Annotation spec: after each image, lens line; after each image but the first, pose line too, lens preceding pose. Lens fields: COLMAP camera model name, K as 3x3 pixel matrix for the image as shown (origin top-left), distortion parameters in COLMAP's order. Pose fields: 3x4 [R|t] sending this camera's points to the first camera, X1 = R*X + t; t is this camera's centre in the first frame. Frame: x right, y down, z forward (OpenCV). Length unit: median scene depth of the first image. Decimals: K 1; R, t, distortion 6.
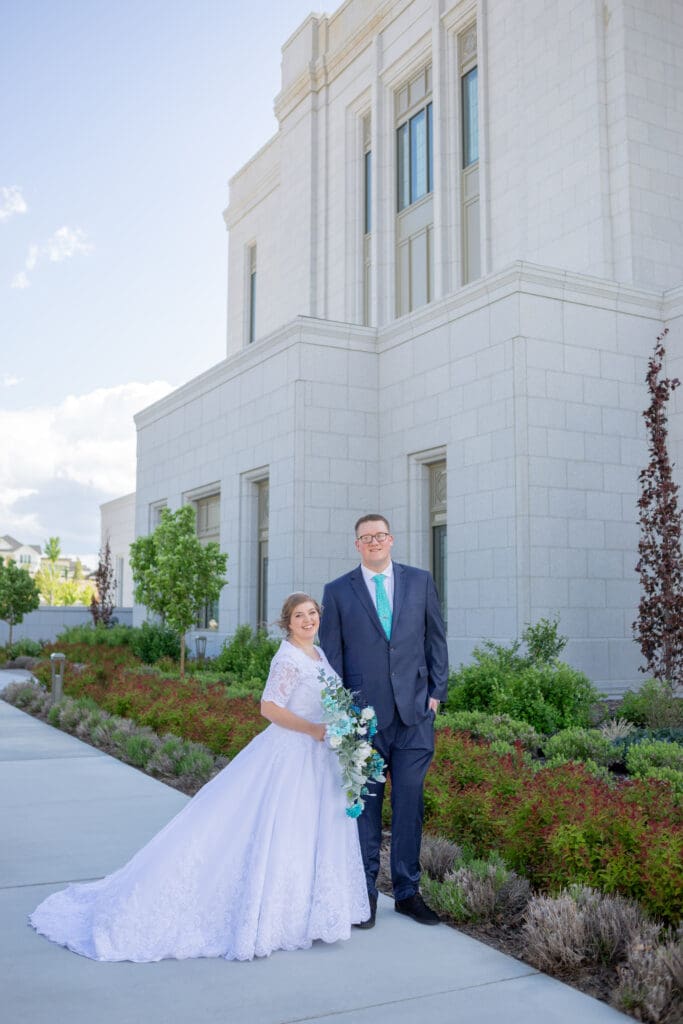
lens RADIAL K [[1018.9, 0, 326.8], [0, 1018.9, 516.6], [0, 0, 1]] dist [-0.100883, 0.117679]
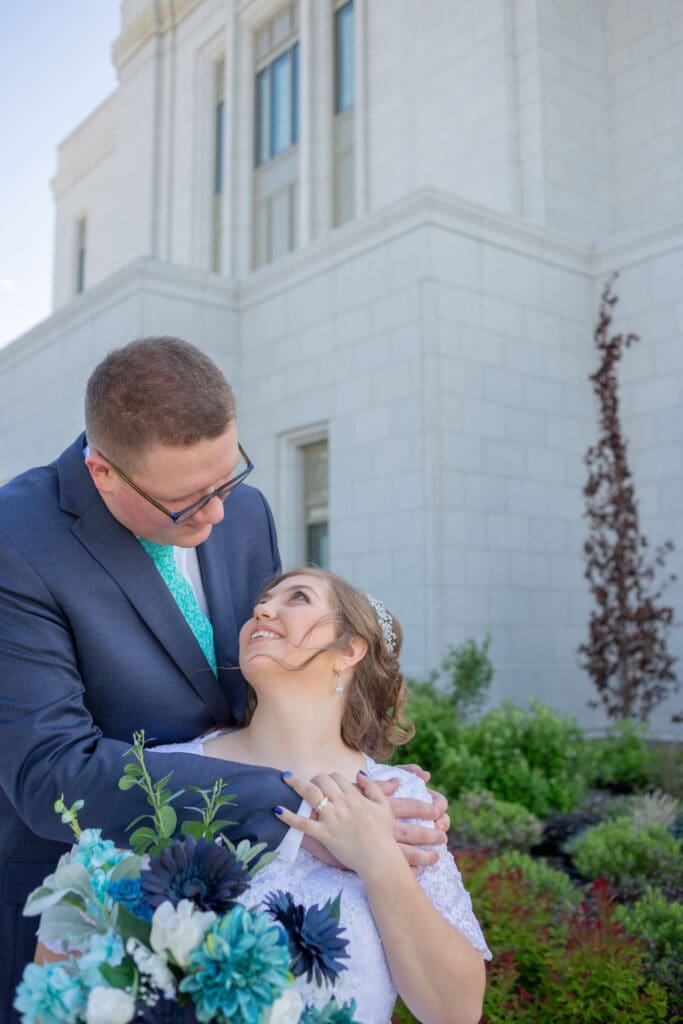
lens RADIAL K [[1018.9, 0, 326.8], [0, 1018.9, 516.6], [0, 0, 1]] dist [-0.100883, 0.117679]
pose [[0.985727, 0.012880, 0.167859, -0.014698], [-0.009408, 0.999725, -0.021459, 0.019611], [-0.168089, 0.019574, 0.985578, 0.203578]]
